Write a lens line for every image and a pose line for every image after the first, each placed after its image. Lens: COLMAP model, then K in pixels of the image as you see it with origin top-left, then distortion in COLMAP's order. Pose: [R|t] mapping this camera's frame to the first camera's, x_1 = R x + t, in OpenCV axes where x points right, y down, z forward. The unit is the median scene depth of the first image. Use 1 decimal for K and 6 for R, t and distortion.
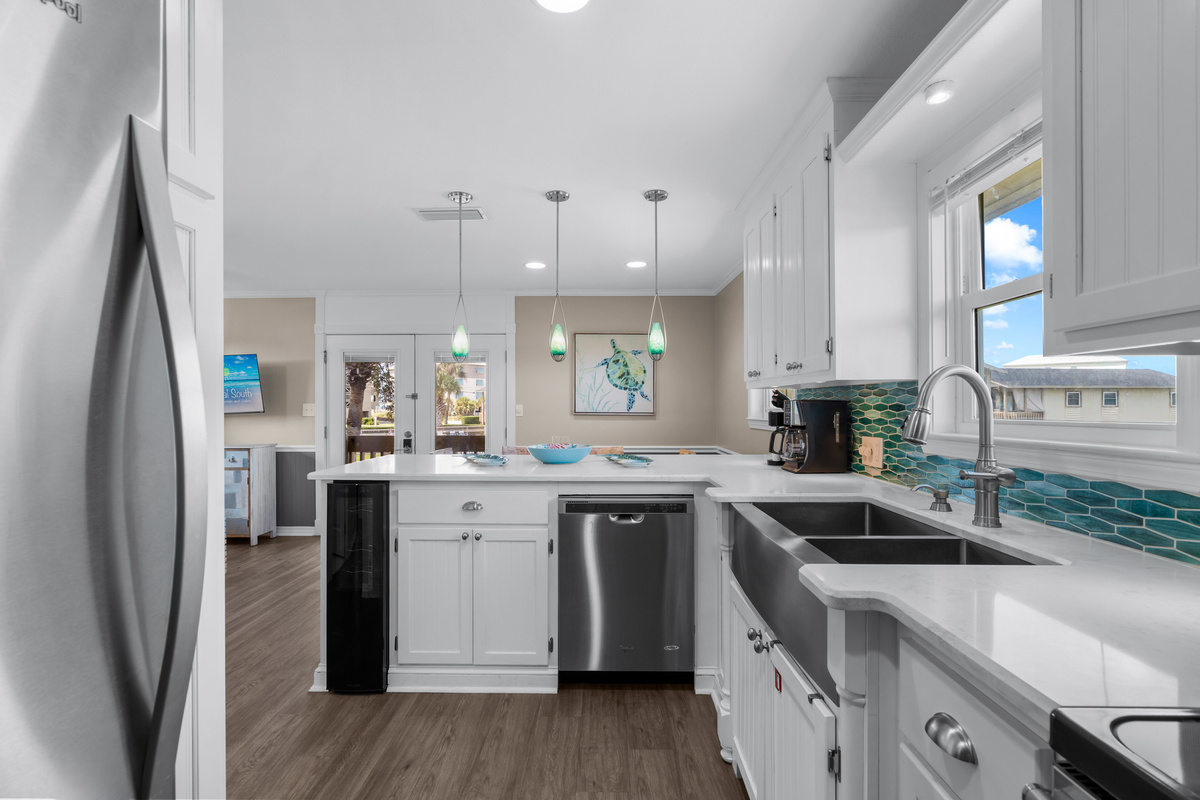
lens RADIAL K [[546.6, 0, 594.8], [0, 546.6, 404.8], [0, 0, 1]] dist [-0.004565, 0.002438]
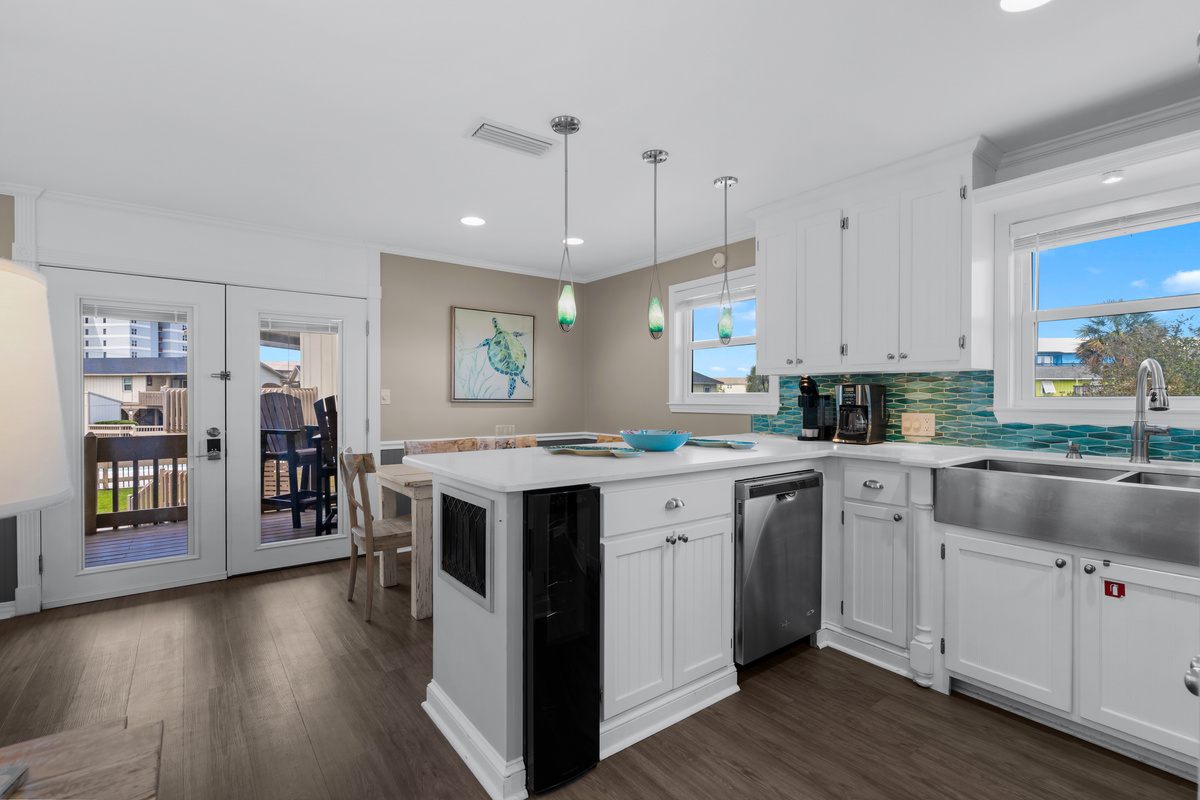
lens RADIAL K [[544.2, 0, 594.2], [0, 544.2, 401.9], [0, 0, 1]] dist [-0.004881, 0.001744]
pose [[0.790219, -0.003807, 0.612812, -0.412843], [-0.003030, 0.999944, 0.010120, 0.009713], [-0.612817, -0.009854, 0.790164, 0.203076]]
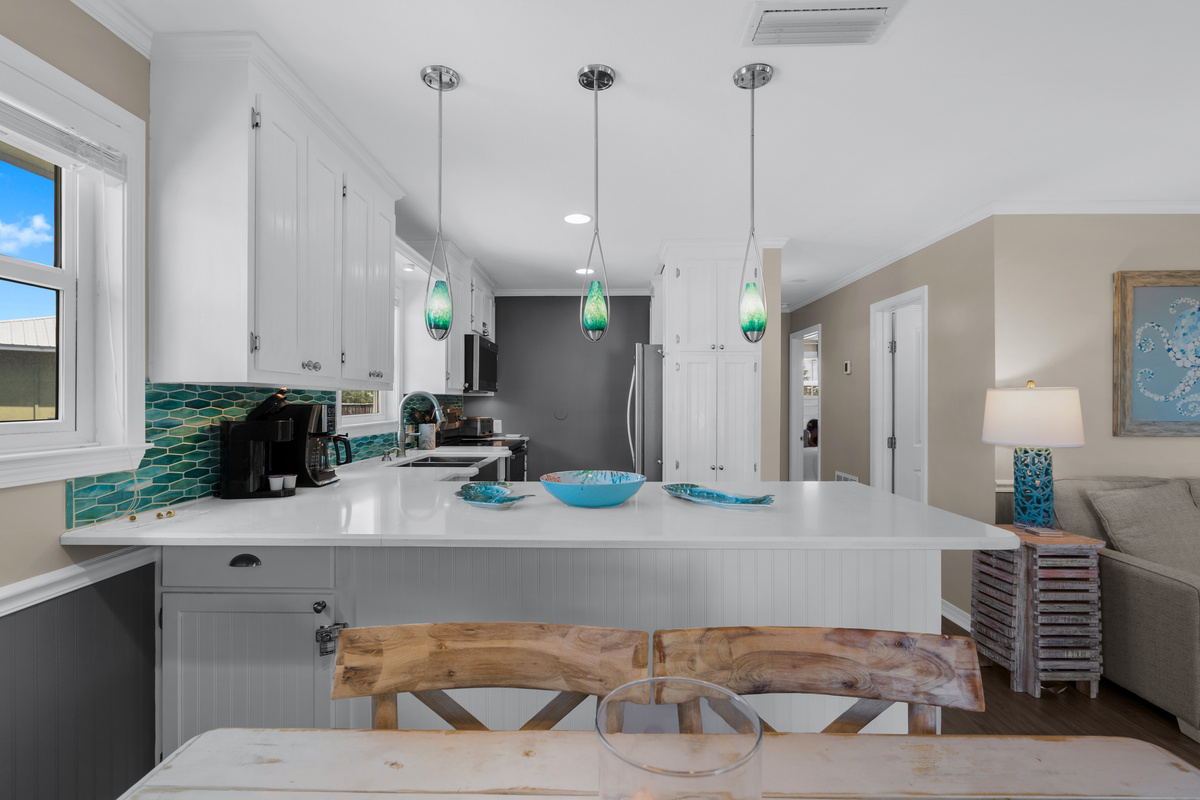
lens RADIAL K [[556.2, 0, 593.9], [0, 556.2, 401.1], [0, 0, 1]] dist [-0.003611, 0.000912]
pose [[-0.999995, 0.000347, 0.003263, -0.039158], [0.000338, 0.999996, -0.002791, -0.005401], [-0.003264, -0.002790, -0.999991, 0.963053]]
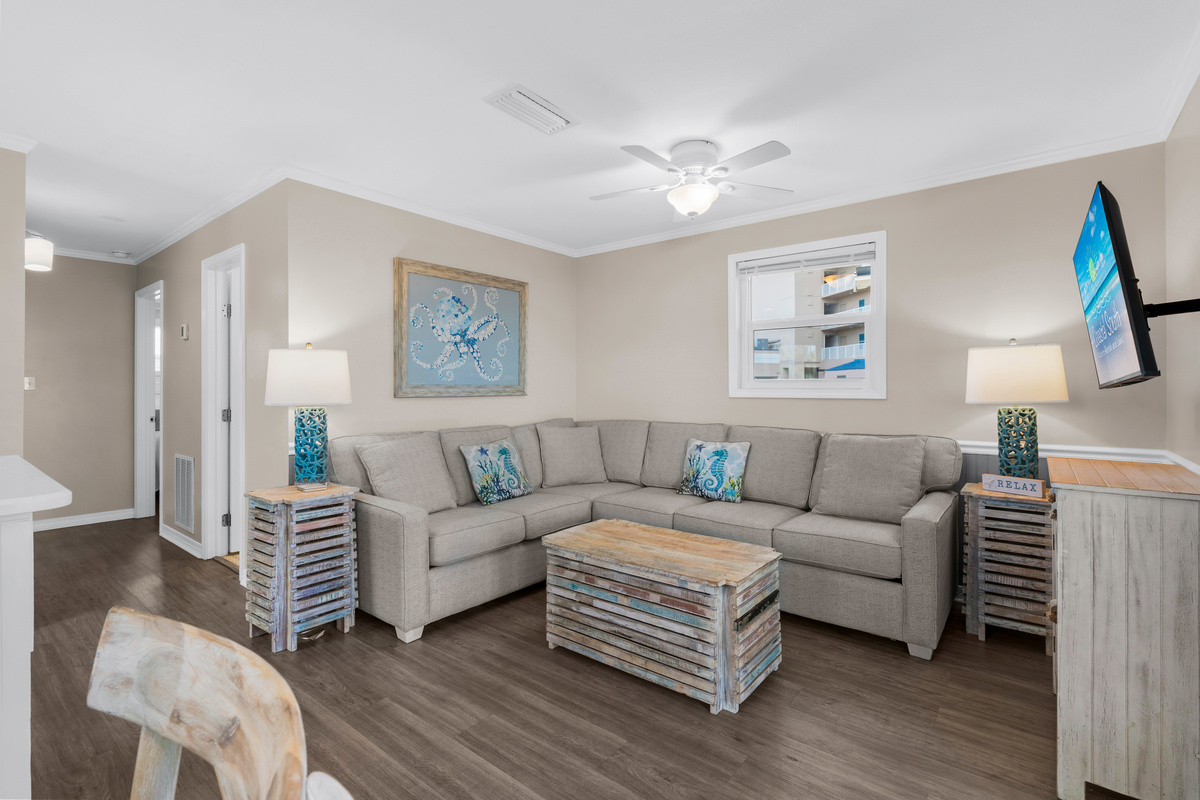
lens RADIAL K [[551.8, 0, 589.2], [0, 551.8, 387.2], [0, 0, 1]] dist [-0.000206, 0.000842]
pose [[-0.624304, 0.000763, -0.781181, -0.210372], [0.004681, 0.999985, -0.002764, 0.021467], [0.781168, -0.005382, -0.624298, 0.989228]]
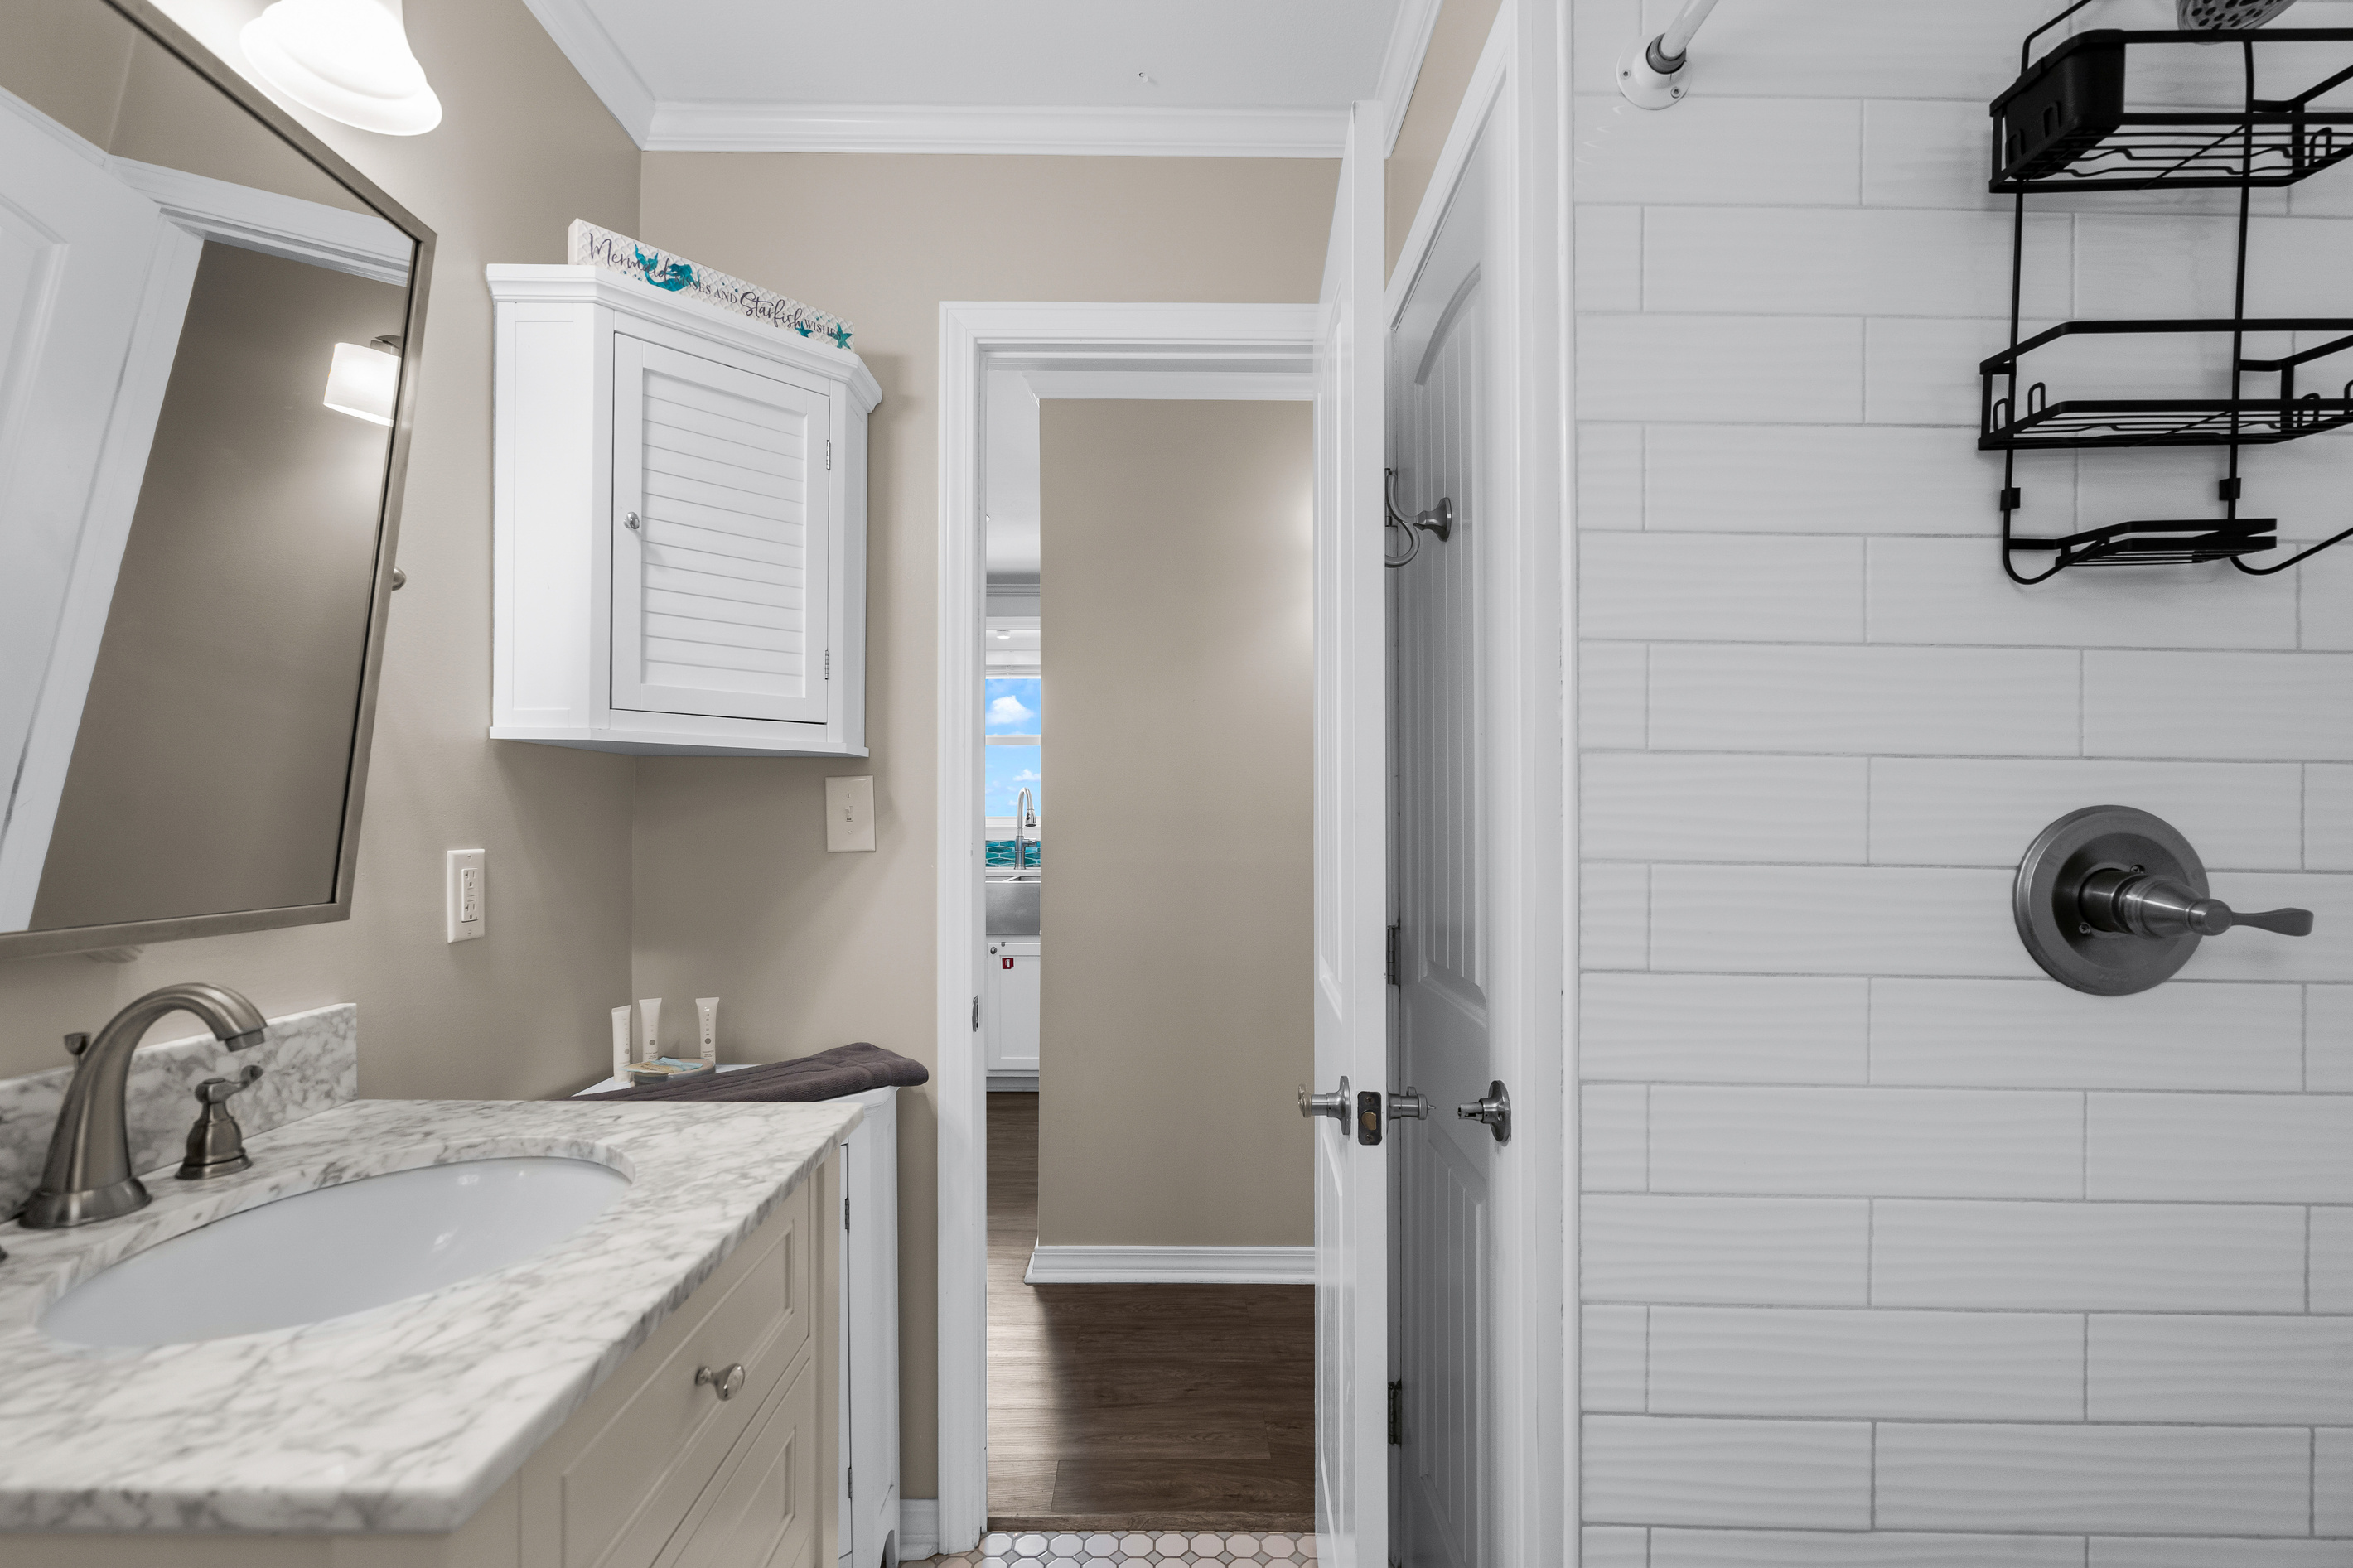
lens RADIAL K [[1064.4, 0, 1149.0], [0, 1064.4, 811.0], [0, 0, 1]] dist [-0.008232, 0.002080]
pose [[-0.006767, 0.013026, 0.999892, -0.855343], [-0.002581, 0.999912, -0.013043, 0.017022], [-0.999974, -0.002669, -0.006733, 0.157736]]
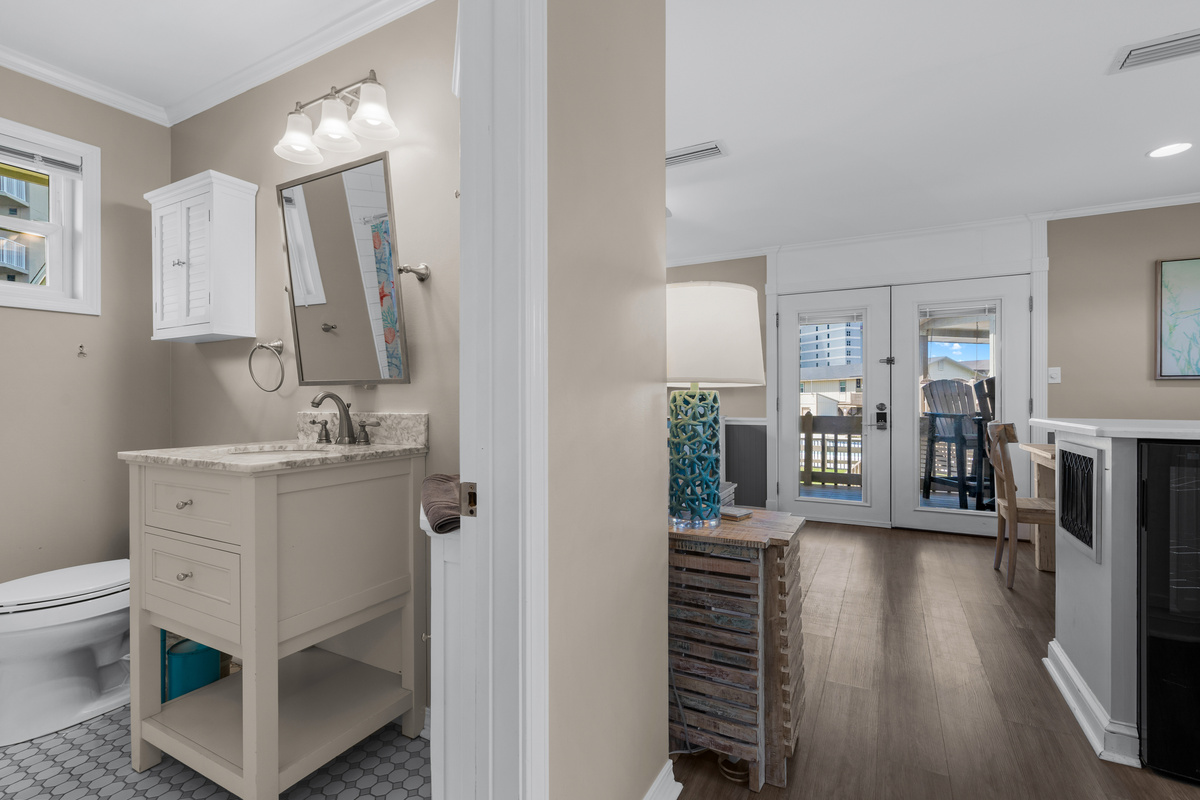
lens RADIAL K [[547.5, 0, 594.9], [0, 547.5, 398.9], [0, 0, 1]] dist [0.000646, 0.000687]
pose [[0.888007, 0.000505, -0.459830, -0.374735], [0.000600, 0.999997, 0.002257, 0.043368], [0.459830, -0.002281, 0.888004, 0.065539]]
